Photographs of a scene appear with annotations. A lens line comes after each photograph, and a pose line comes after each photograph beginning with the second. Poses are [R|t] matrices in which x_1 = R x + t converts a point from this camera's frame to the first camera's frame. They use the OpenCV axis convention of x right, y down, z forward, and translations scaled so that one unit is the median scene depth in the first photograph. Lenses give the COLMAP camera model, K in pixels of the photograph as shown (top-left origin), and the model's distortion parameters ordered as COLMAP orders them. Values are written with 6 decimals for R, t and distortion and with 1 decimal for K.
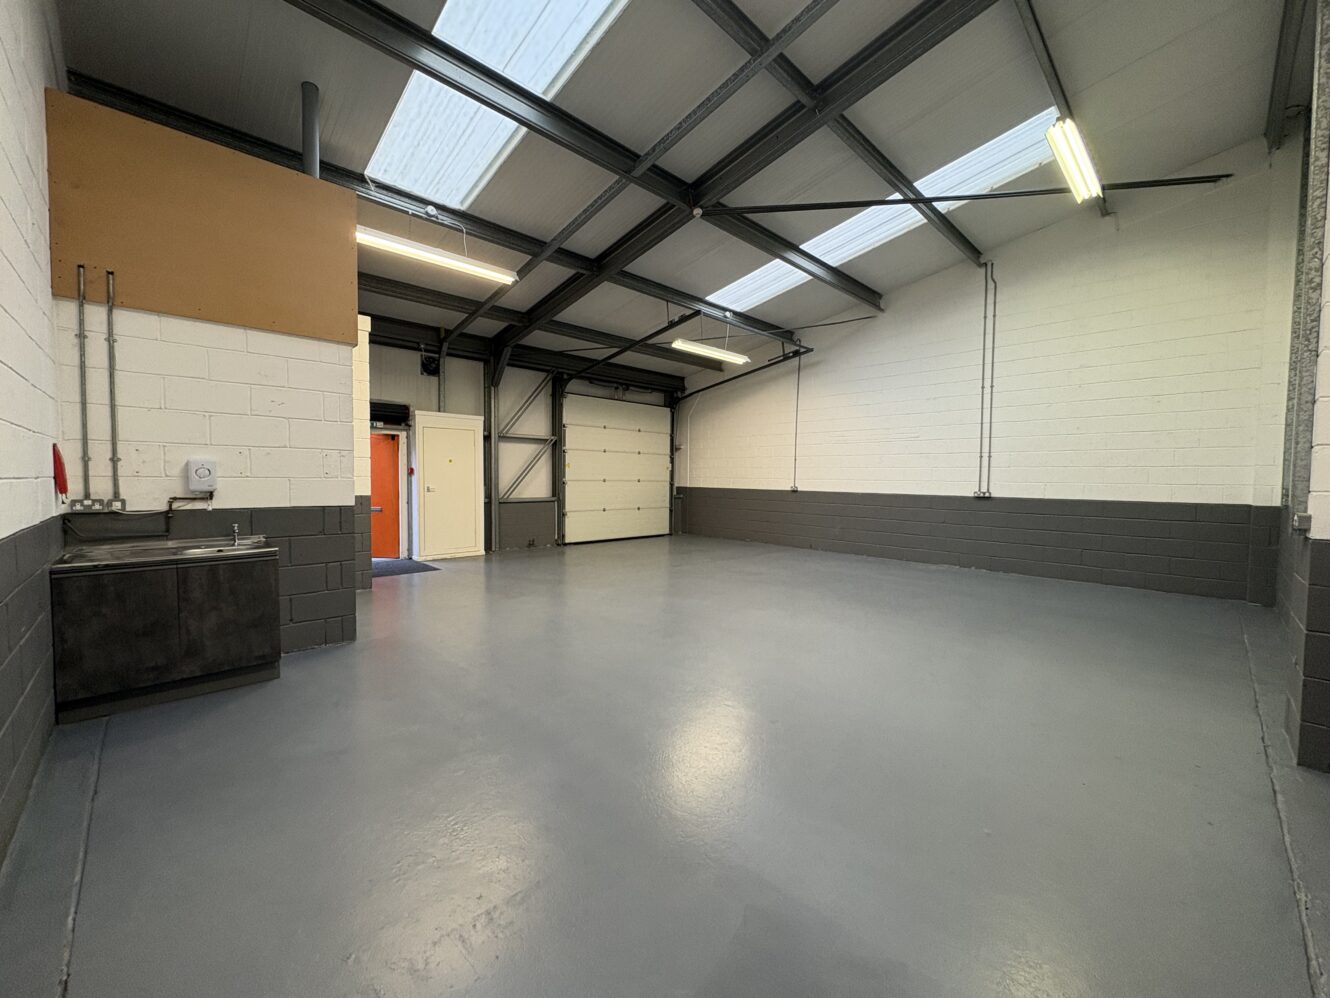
lens RADIAL K [[527.2, 0, 665.7], [0, 527.2, 498.6], [0, 0, 1]] dist [-0.001310, 0.000068]
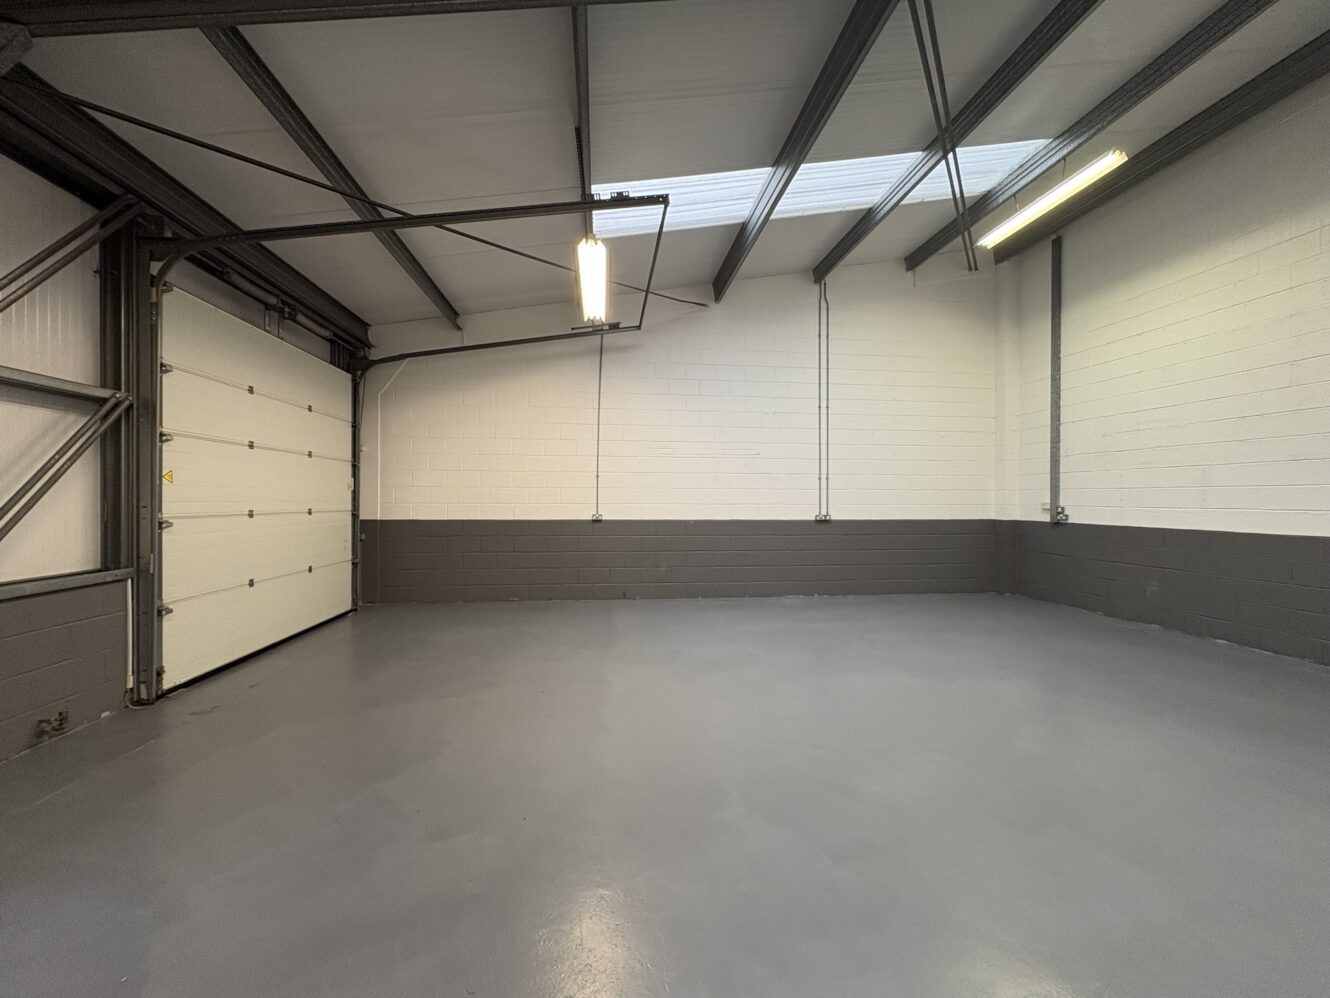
lens RADIAL K [[527.2, 0, 665.7], [0, 527.2, 498.6], [0, 0, 1]] dist [-0.001310, 0.000068]
pose [[0.604819, -0.009006, 0.796312, -0.317741], [0.035930, 0.999226, -0.015989, -0.034921], [-0.795552, 0.038282, 0.604674, 0.596103]]
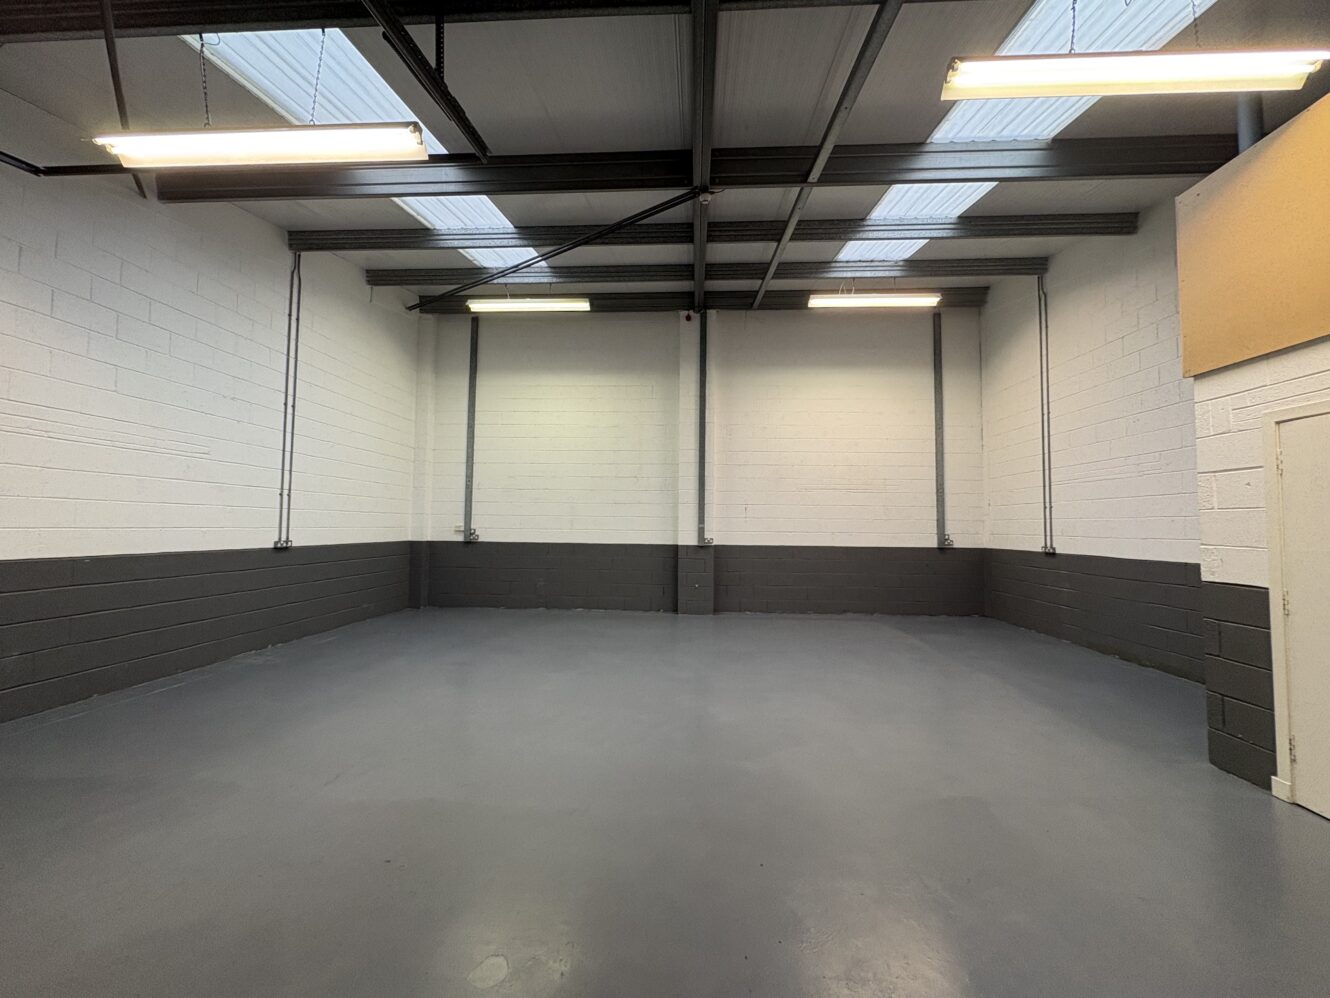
lens RADIAL K [[527.2, 0, 665.7], [0, 527.2, 498.6], [0, 0, 1]] dist [-0.001310, 0.000068]
pose [[-0.677908, 0.020705, 0.734855, -0.307716], [0.011802, 0.999781, -0.017282, -0.050162], [-0.735052, -0.003043, -0.678004, 1.028244]]
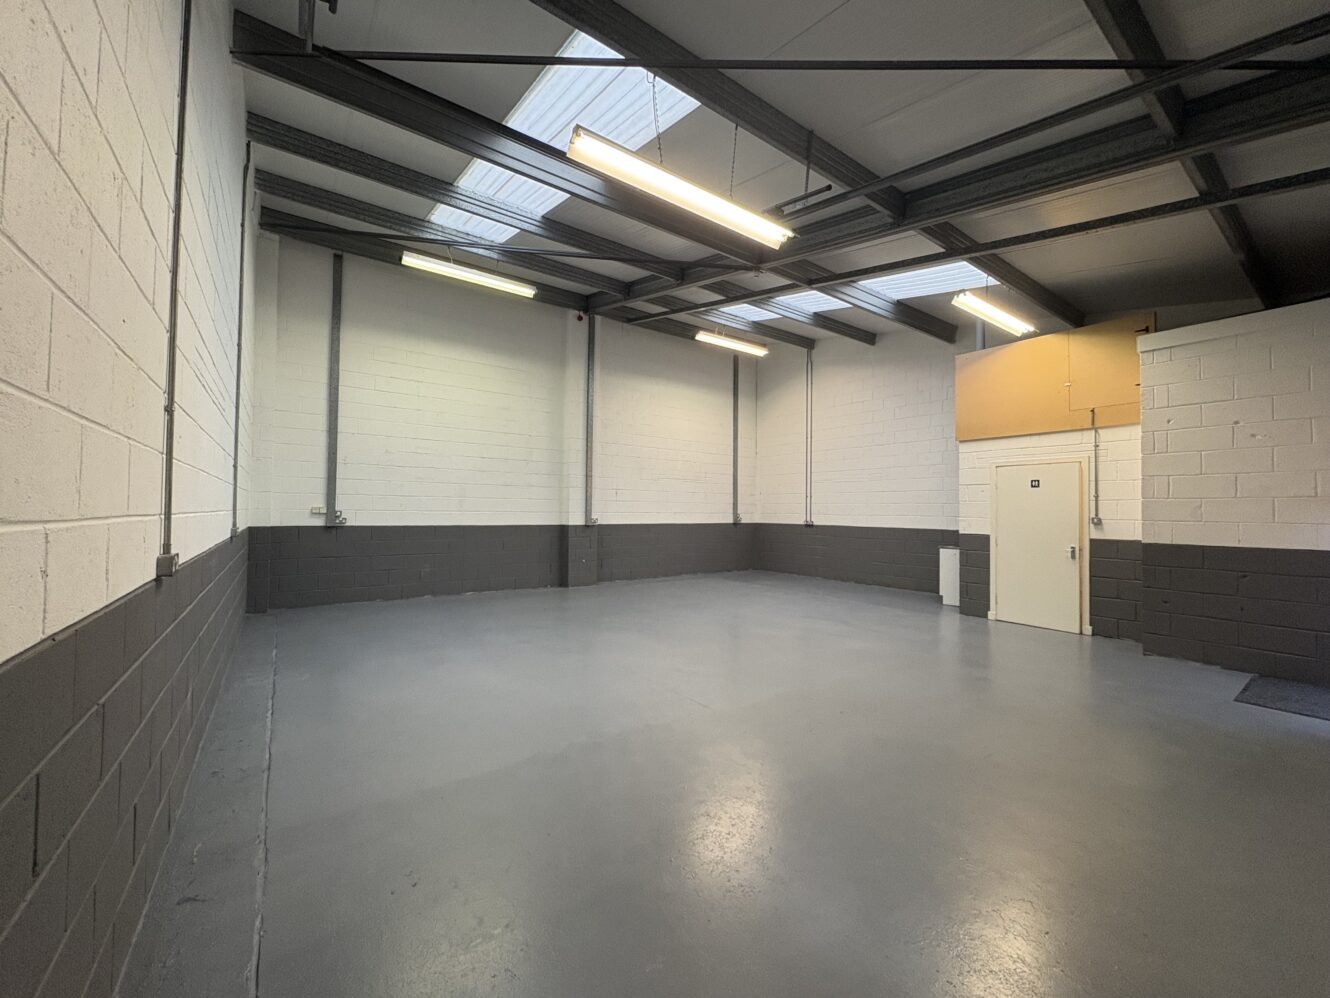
lens RADIAL K [[527.2, 0, 665.7], [0, 527.2, 498.6], [0, 0, 1]] dist [-0.001310, 0.000068]
pose [[-0.989530, -0.017668, 0.143241, 0.053457], [-0.015095, 0.999705, 0.019031, -0.058157], [-0.143535, 0.016669, -0.989505, 1.386714]]
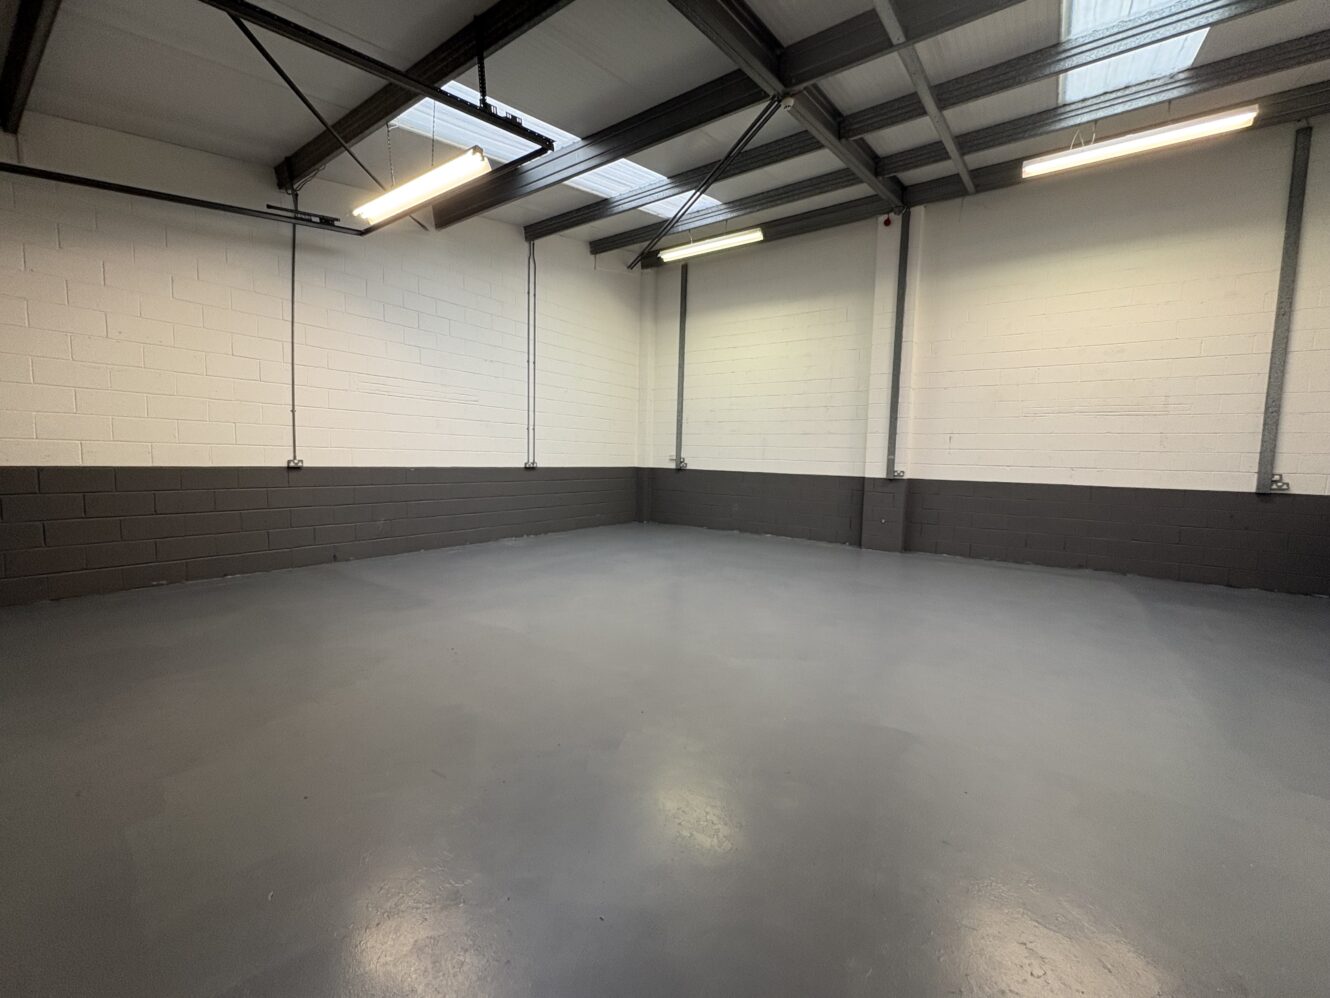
lens RADIAL K [[527.2, 0, 665.7], [0, 527.2, 498.6], [0, 0, 1]] dist [-0.001310, 0.000068]
pose [[-0.186569, -0.092954, 0.978035, -0.451680], [0.012032, 0.995223, 0.096883, -0.037124], [-0.982368, 0.029843, -0.184559, 0.862979]]
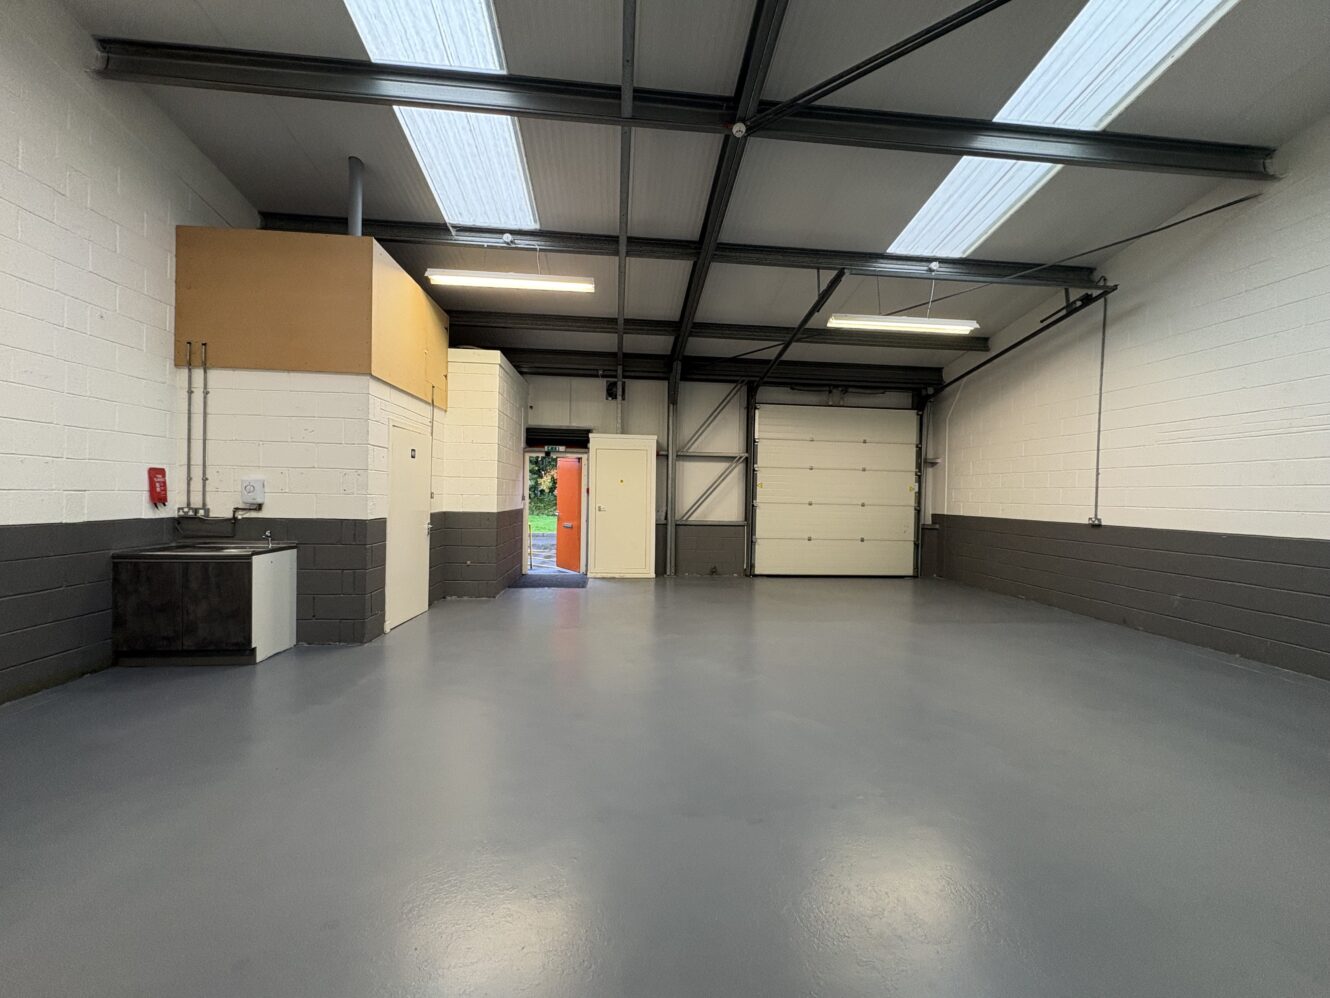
lens RADIAL K [[527.2, 0, 665.7], [0, 527.2, 498.6], [0, 0, 1]] dist [-0.001310, 0.000068]
pose [[0.780816, 0.009113, -0.624695, 0.283699], [-0.036846, 0.998825, -0.031484, -0.009281], [0.623674, 0.047601, 0.780234, 0.259949]]
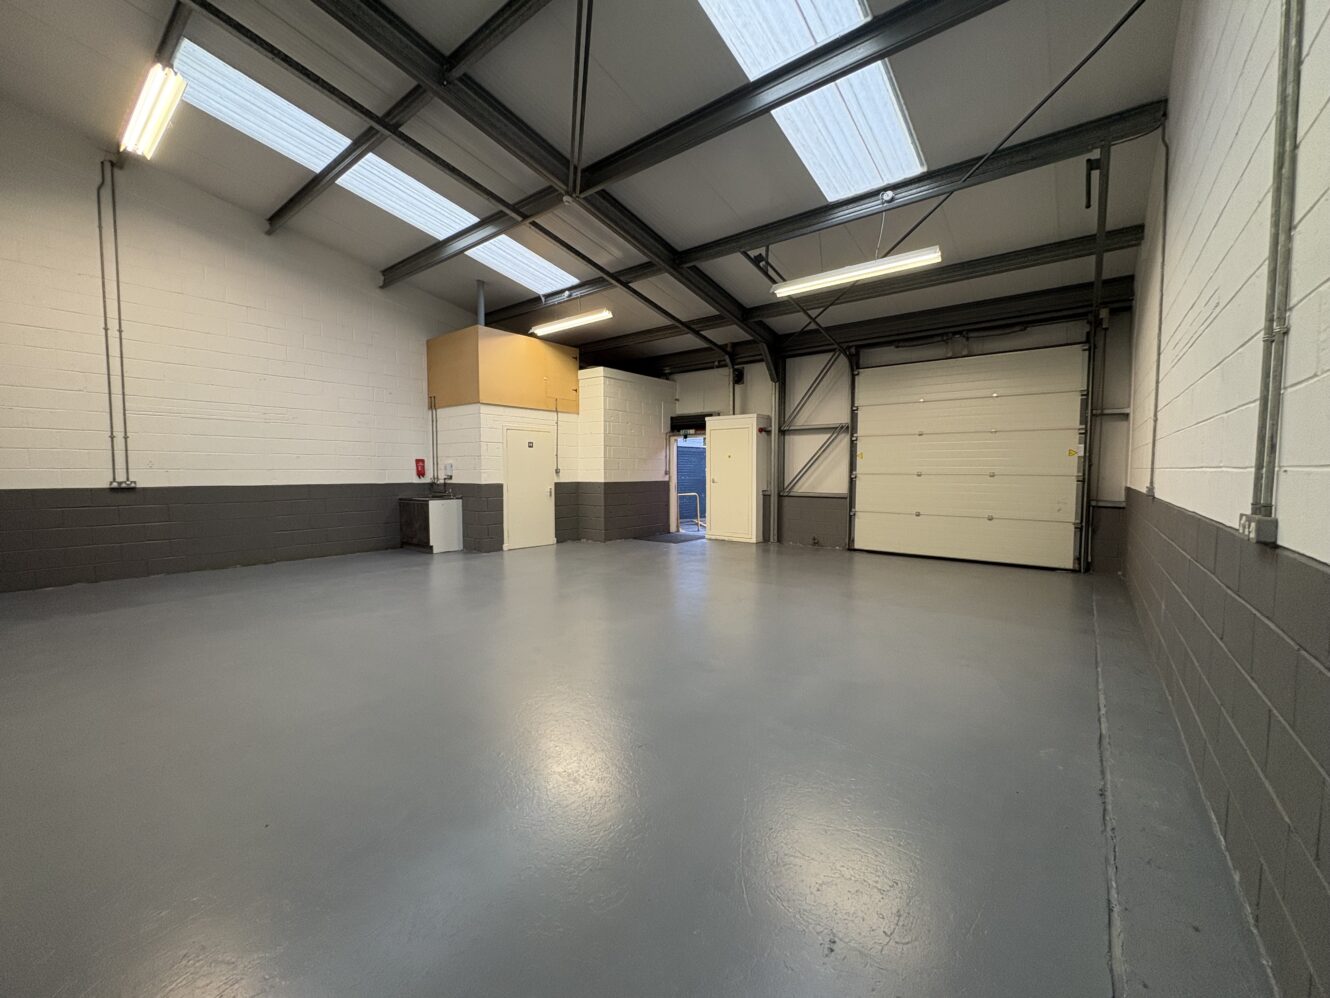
lens RADIAL K [[527.2, 0, 665.7], [0, 527.2, 498.6], [0, 0, 1]] dist [-0.001310, 0.000068]
pose [[0.130515, 0.043246, -0.990503, 0.710324], [-0.040550, 0.998445, 0.038250, -0.017644], [0.990617, 0.035173, 0.132065, 0.697868]]
